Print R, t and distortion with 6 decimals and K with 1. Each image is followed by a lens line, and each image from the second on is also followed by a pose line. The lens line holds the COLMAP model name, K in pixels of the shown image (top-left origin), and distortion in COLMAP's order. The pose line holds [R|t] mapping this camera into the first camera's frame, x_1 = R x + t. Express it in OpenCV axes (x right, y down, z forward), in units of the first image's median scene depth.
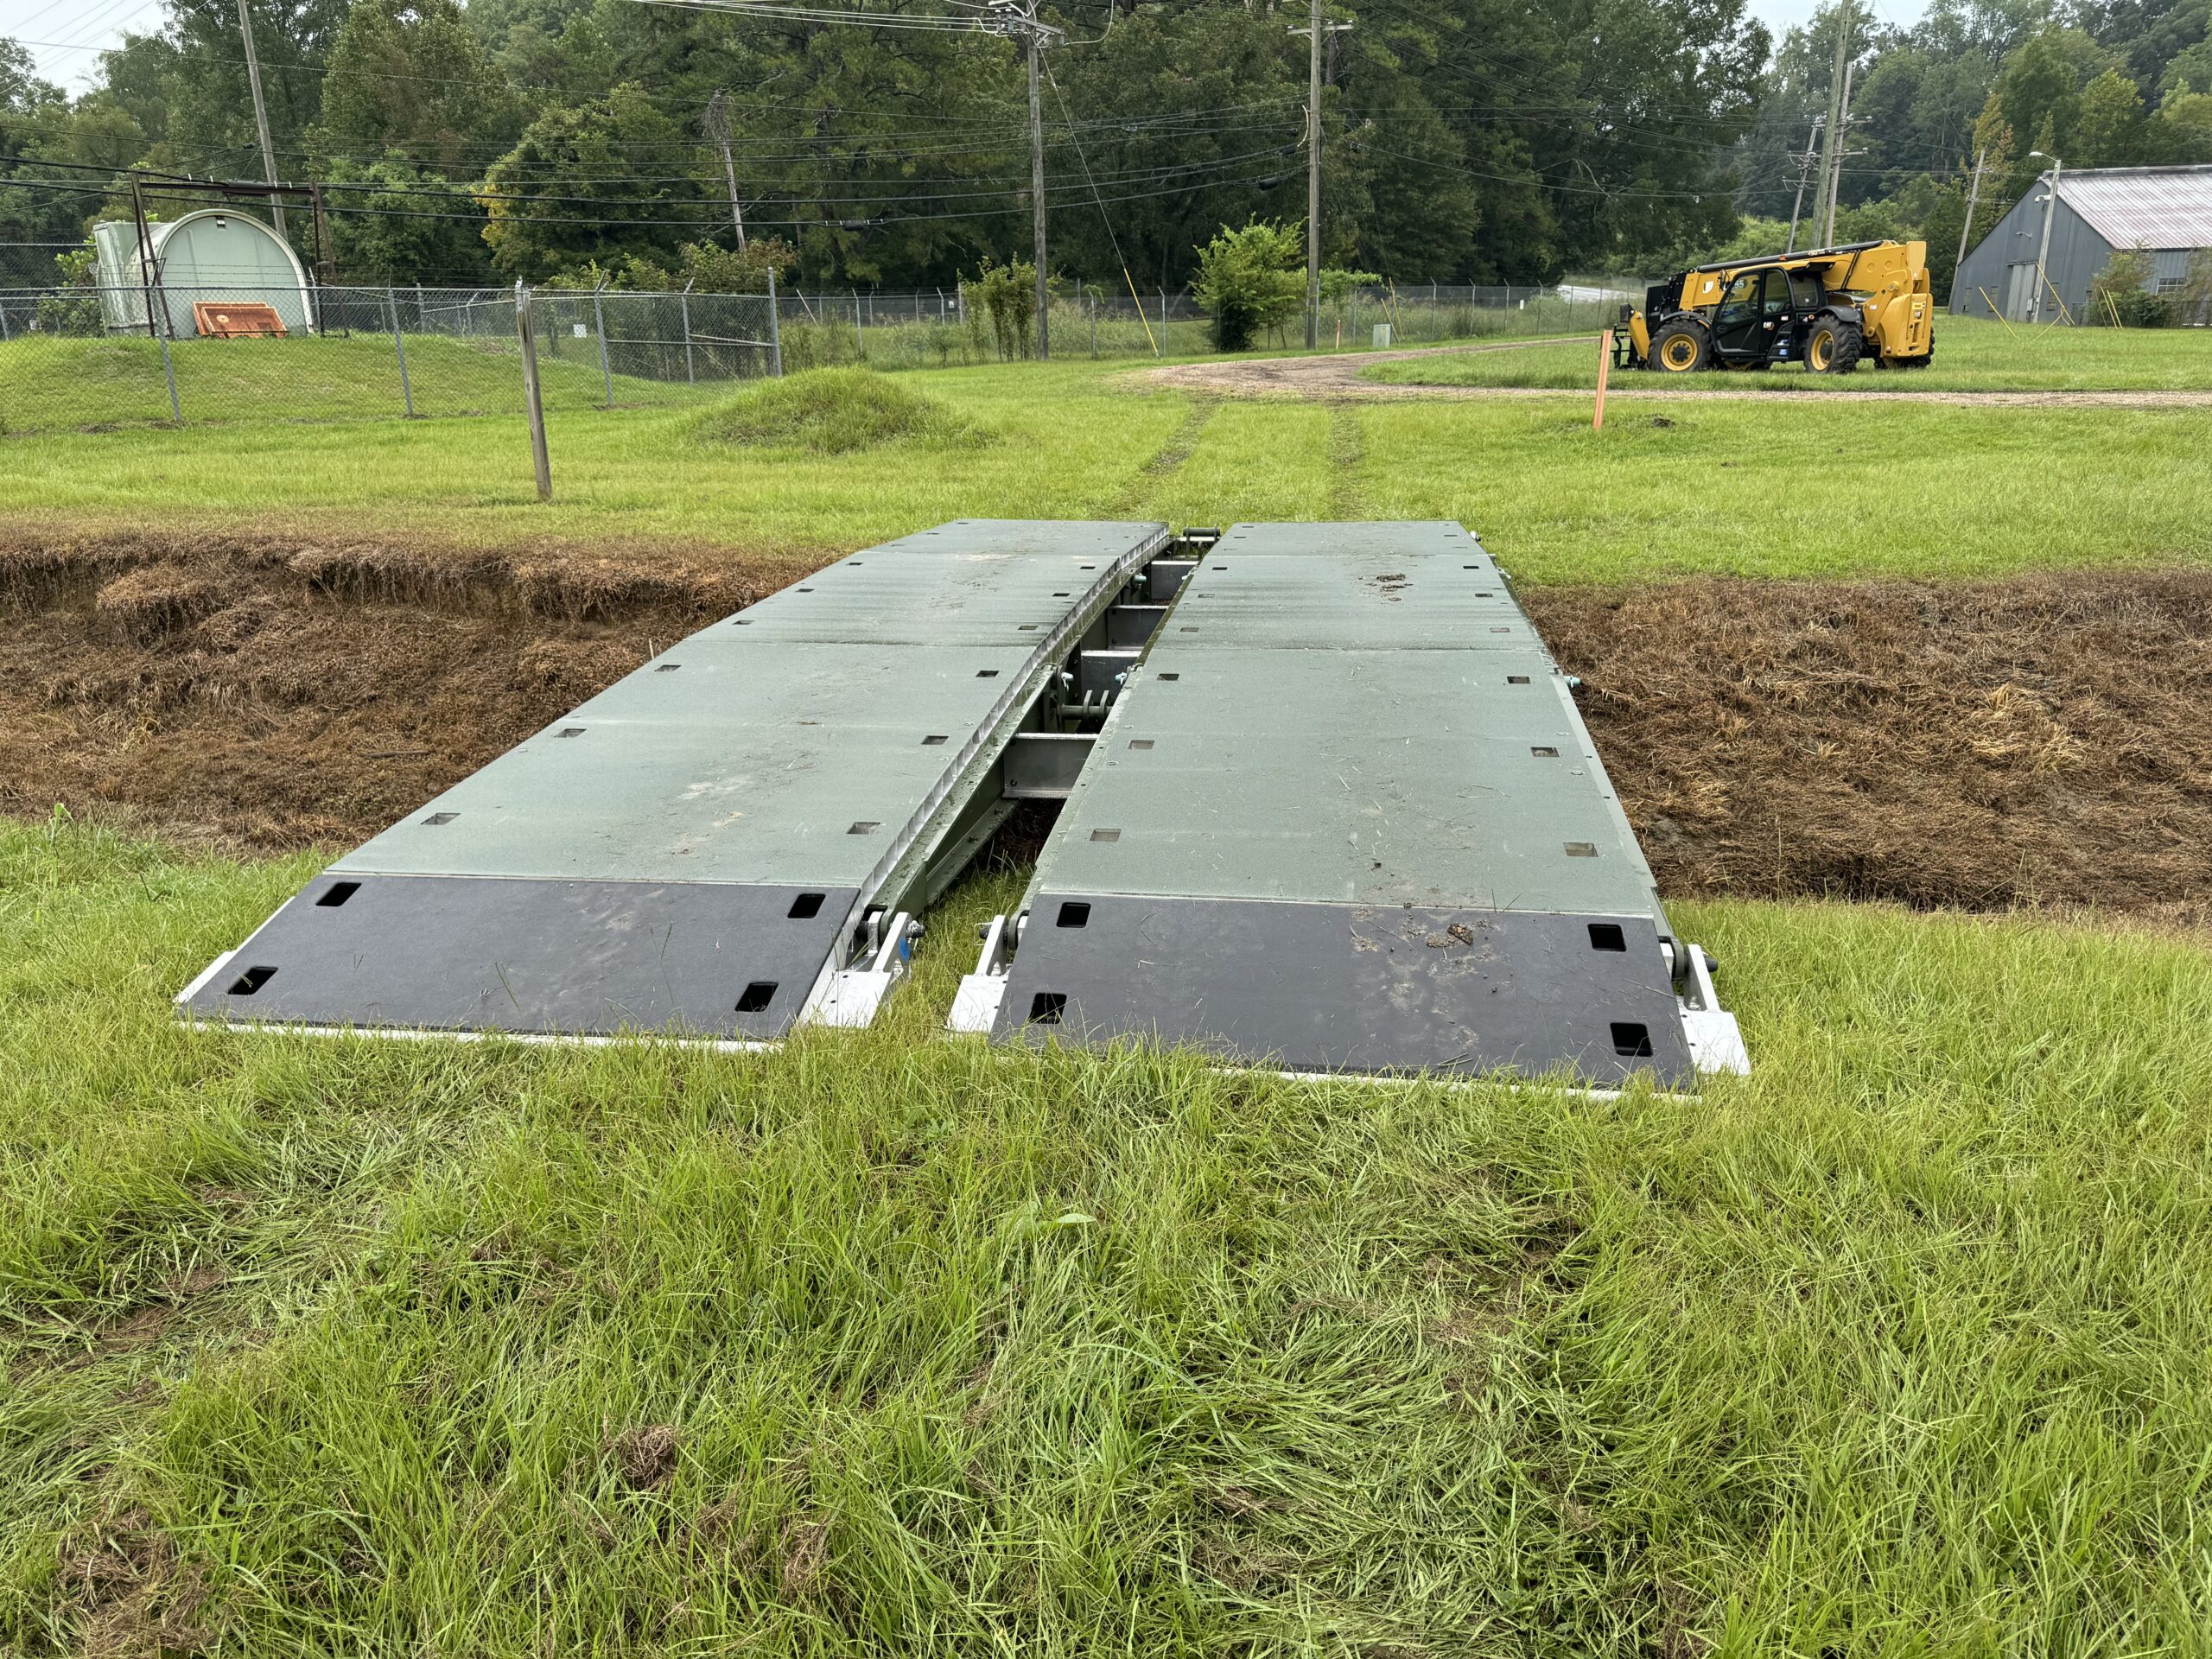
lens RADIAL K [[1556.2, 0, 1106.0], [0, 1556.2, 829.5], [0, 0, 1]] dist [0.035145, -0.021109]
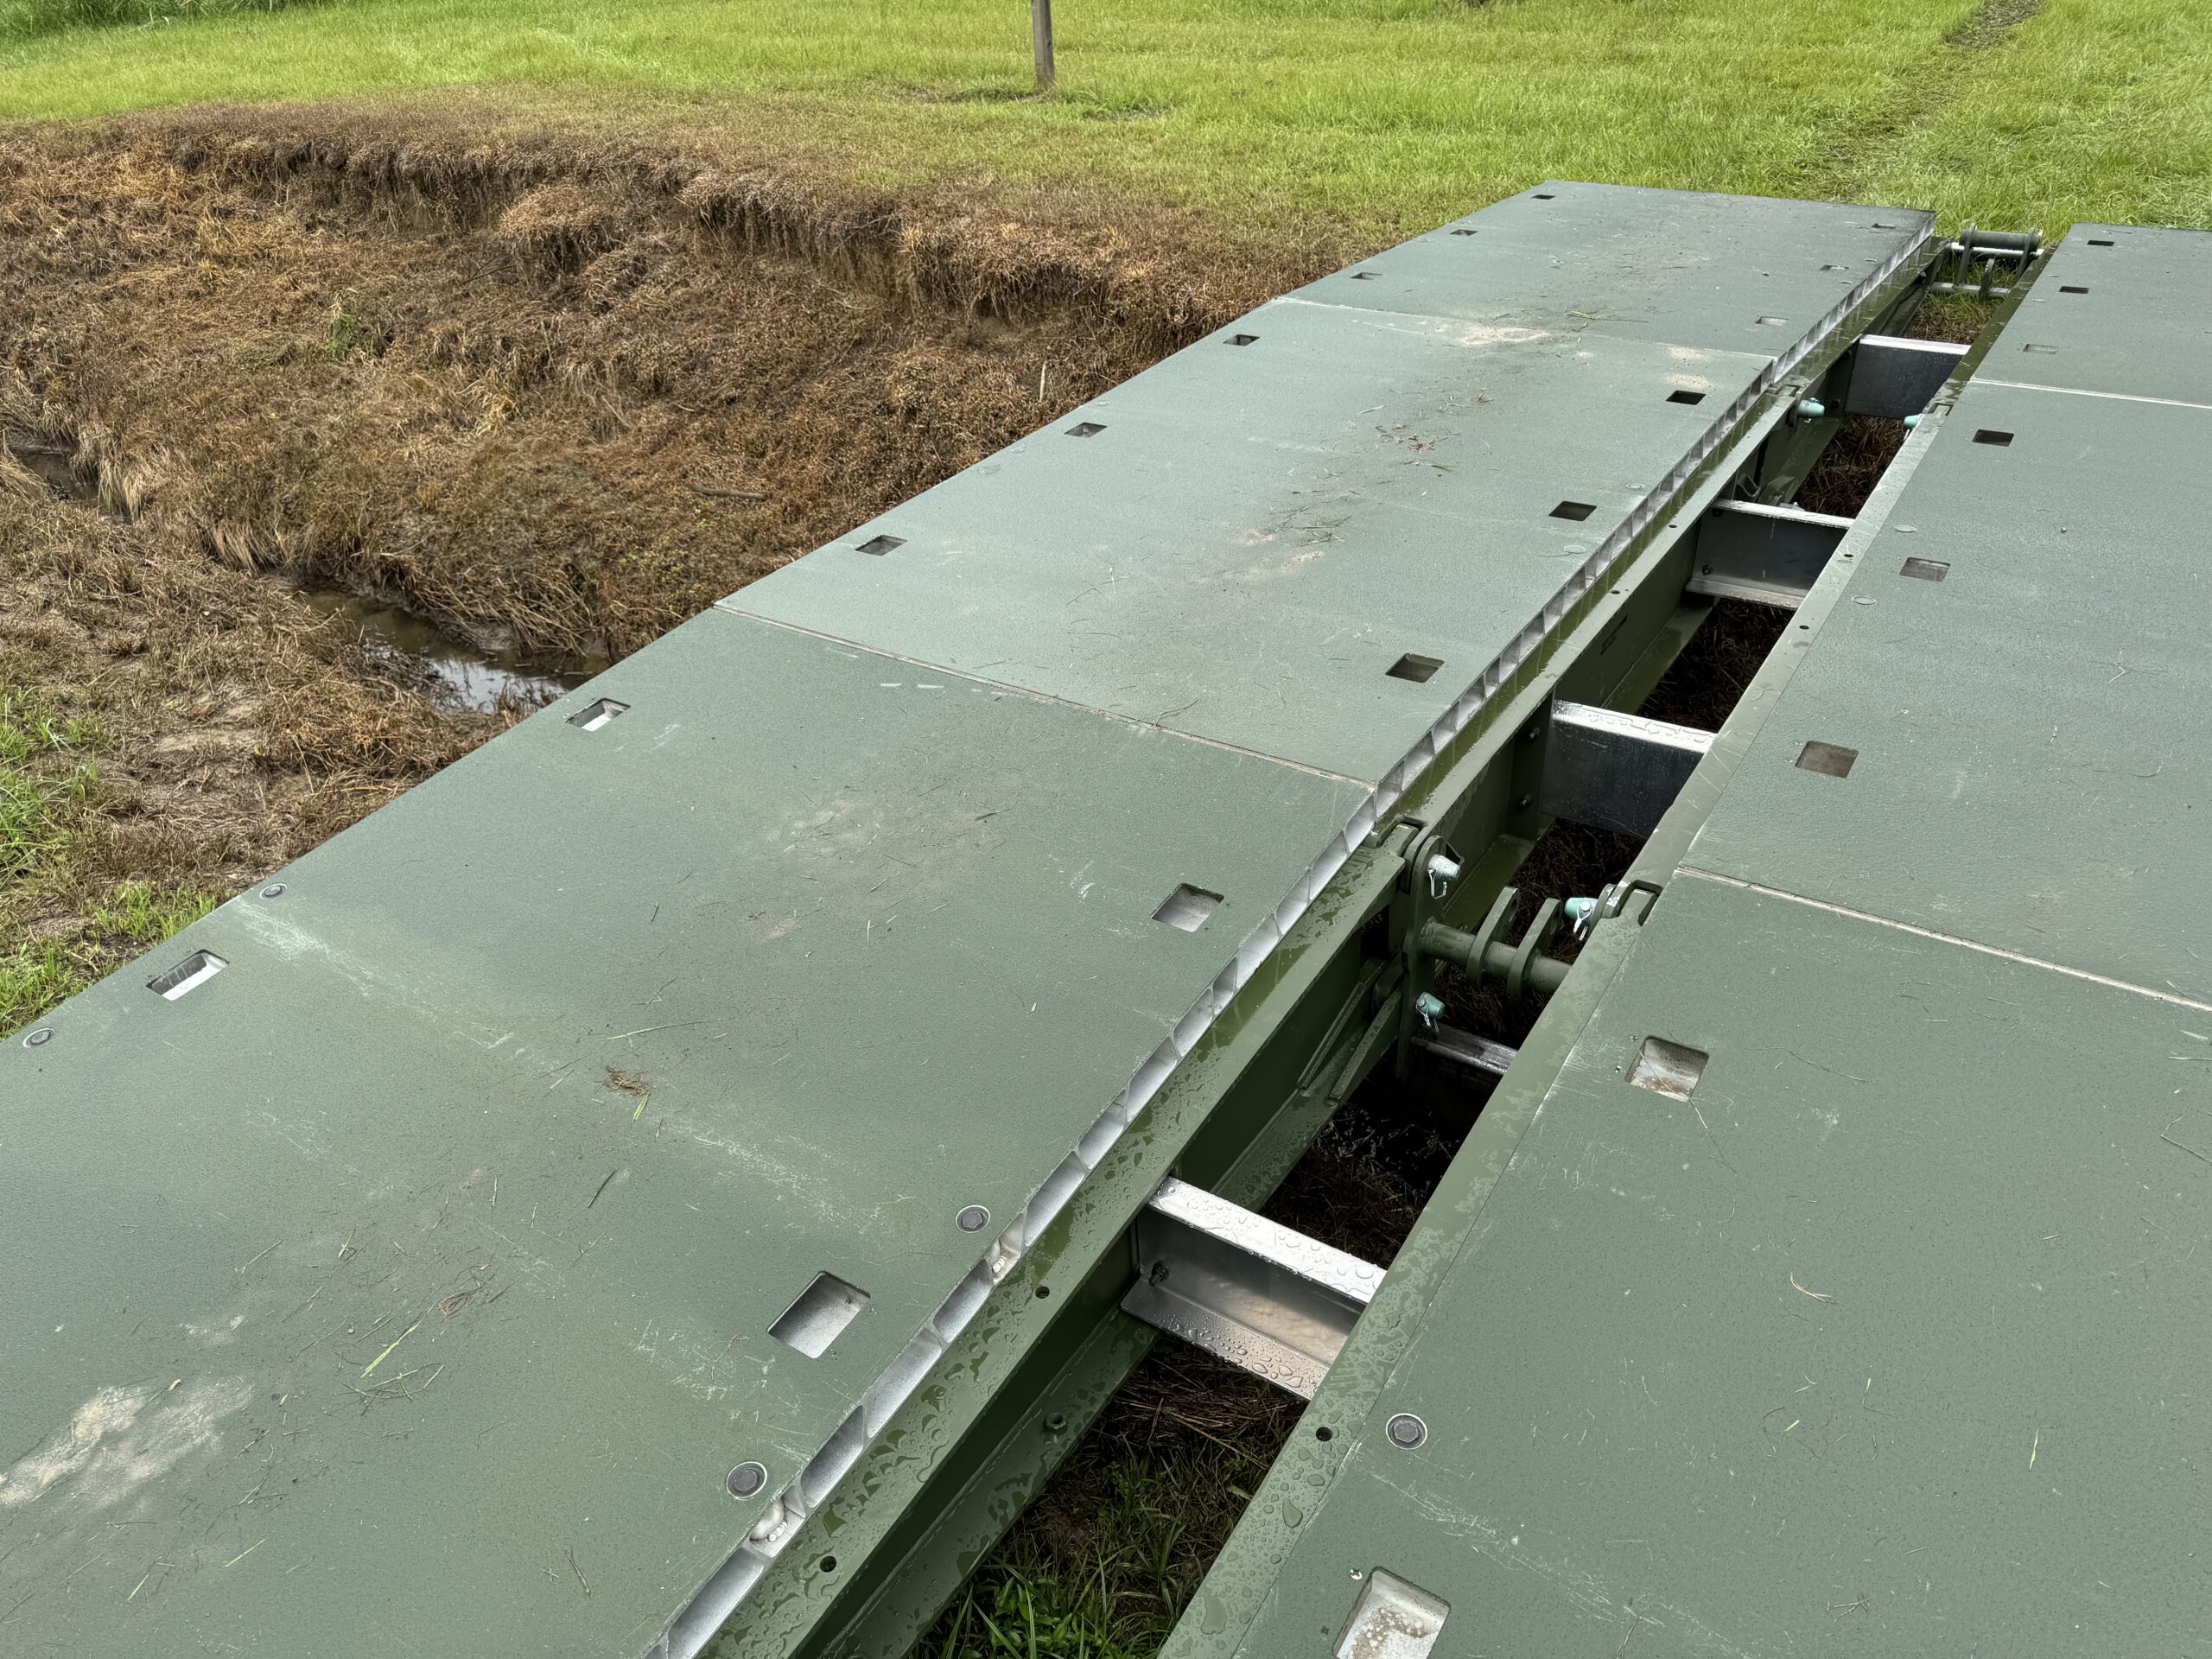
lens RADIAL K [[1556.2, 0, 1106.0], [0, 1556.2, 829.5], [0, 0, 1]] dist [0.035145, -0.021109]
pose [[0.909488, 0.203692, -0.362409, 0.015786], [-0.098400, 0.952446, 0.288381, -0.109995], [0.403916, -0.226618, 0.886282, 0.316228]]
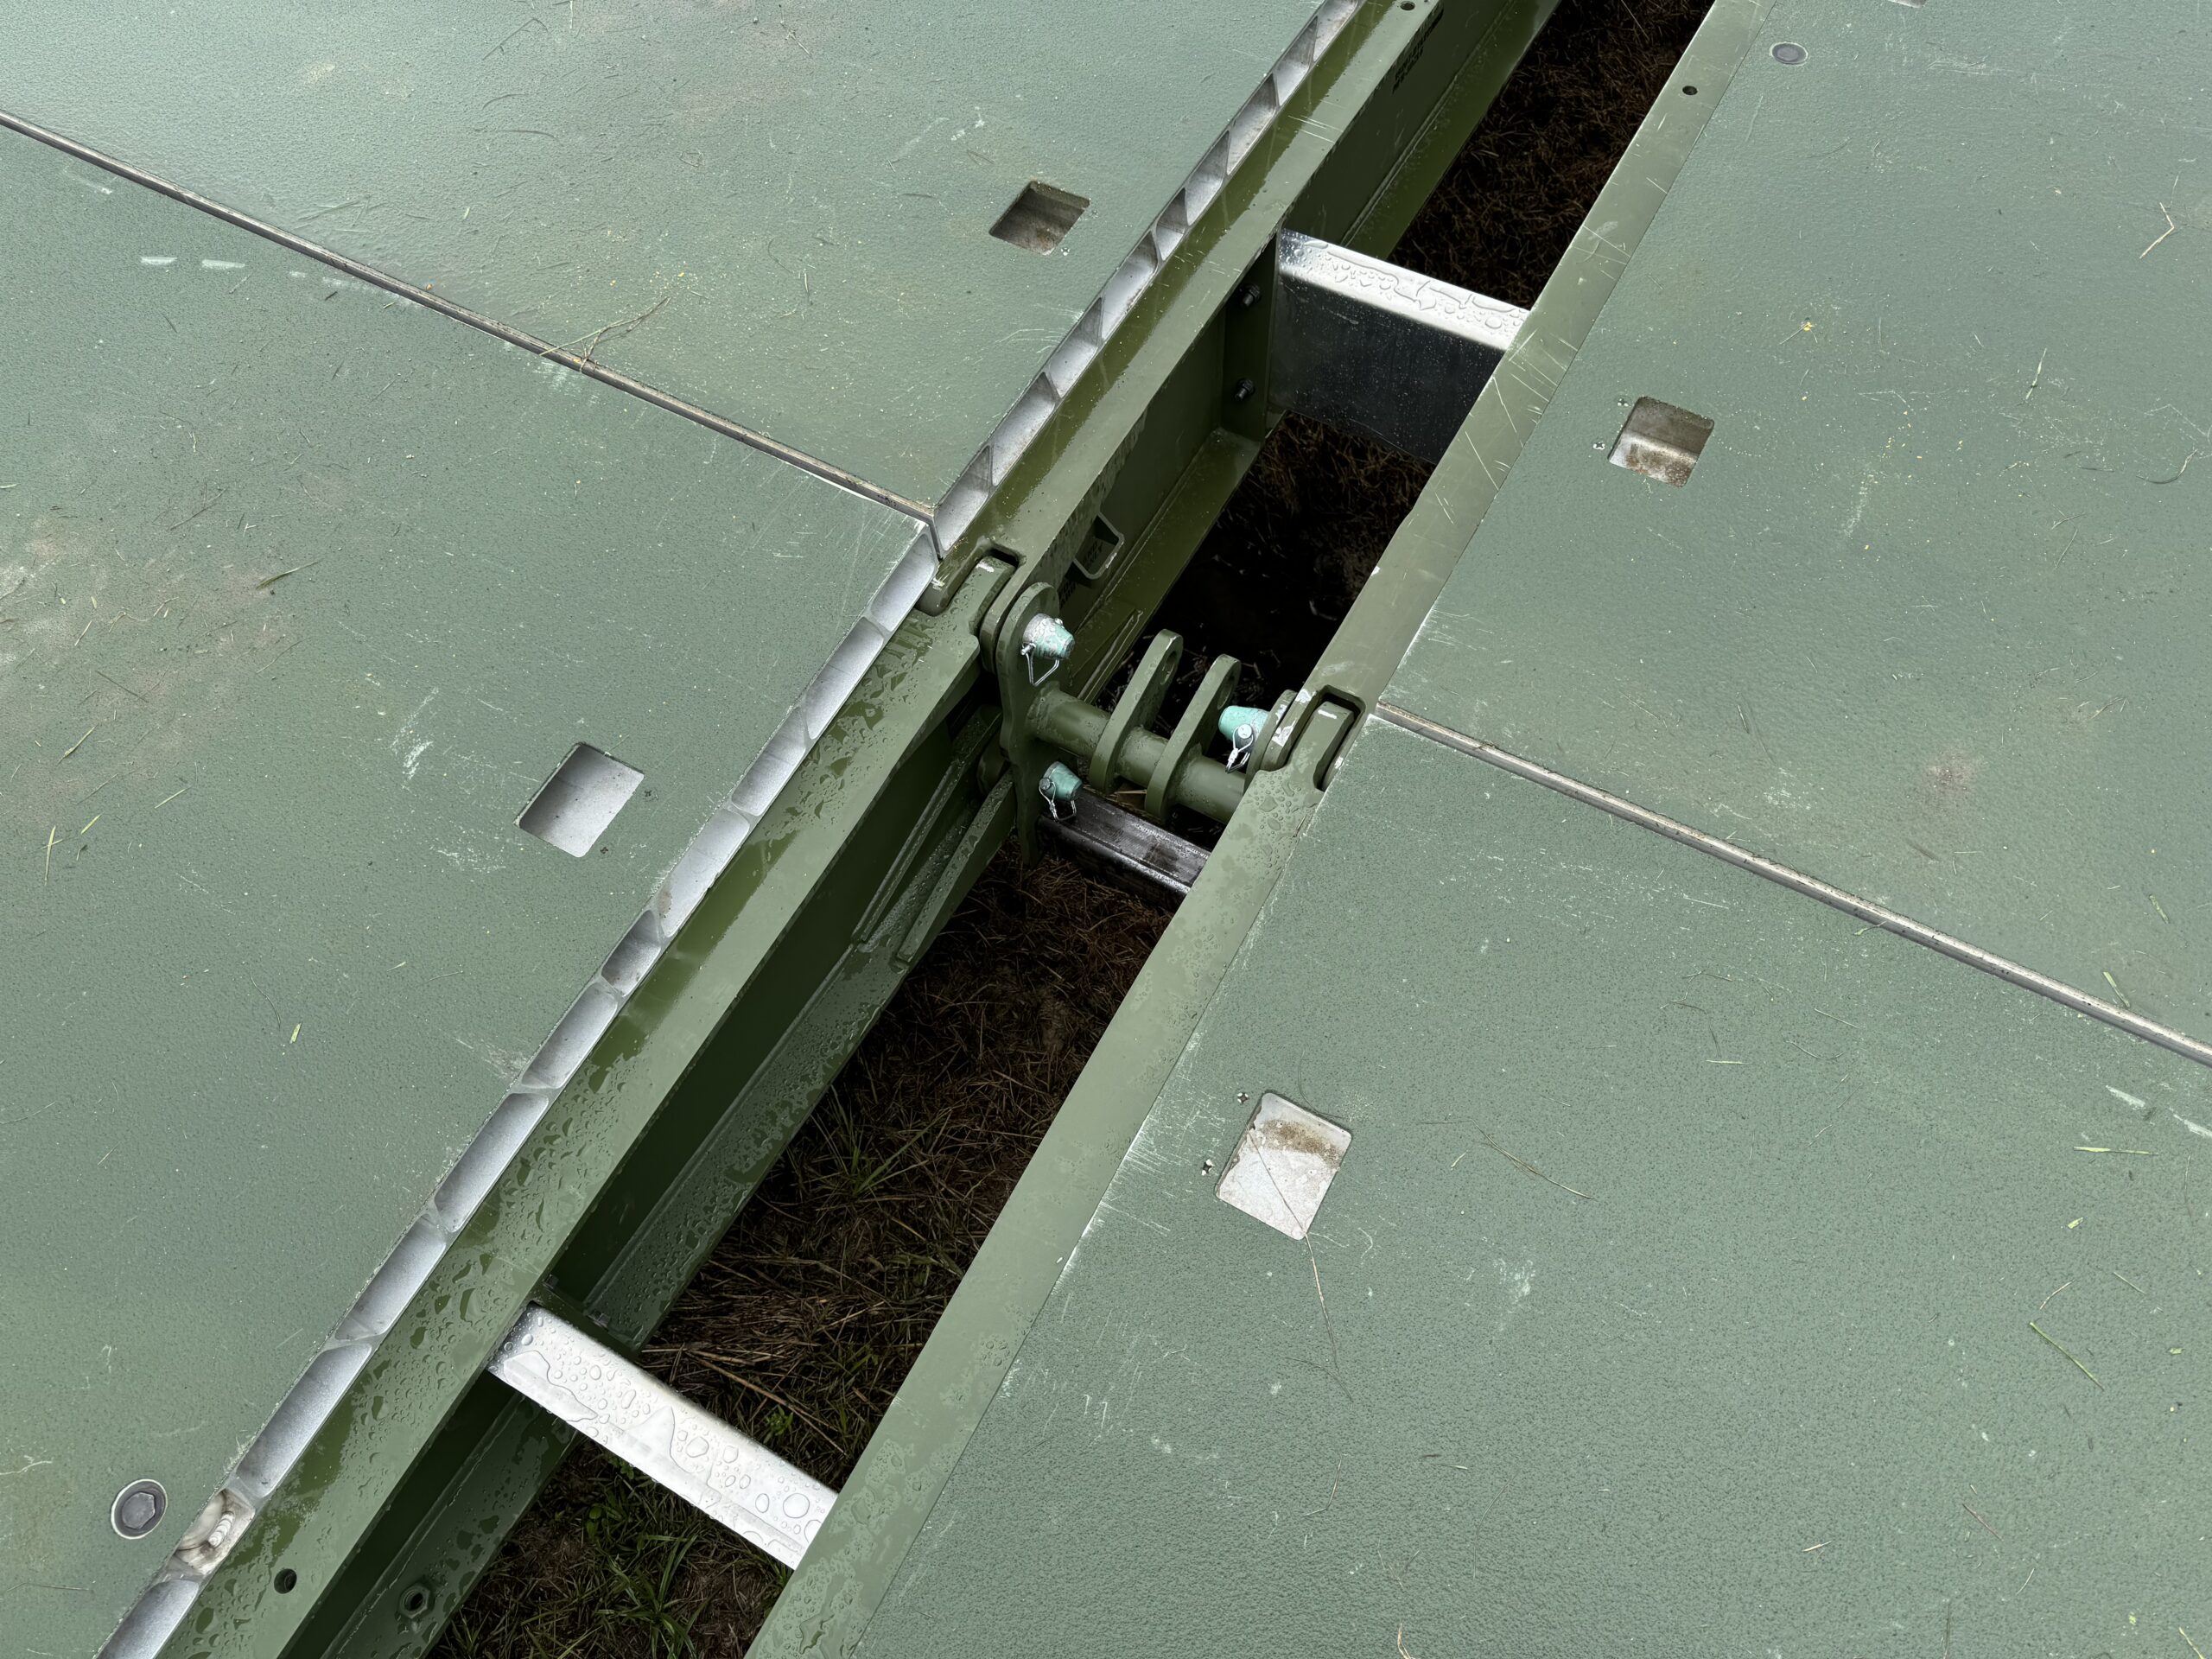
lens RADIAL K [[1457.0, 0, 1118.7], [0, 1457.0, 840.6], [0, 0, 1]] dist [0.109792, -0.112301]
pose [[0.936433, 0.304475, -0.174321, 0.014778], [-0.095849, 0.699974, 0.707707, -0.132962], [0.337499, -0.646012, 0.684663, 0.469319]]
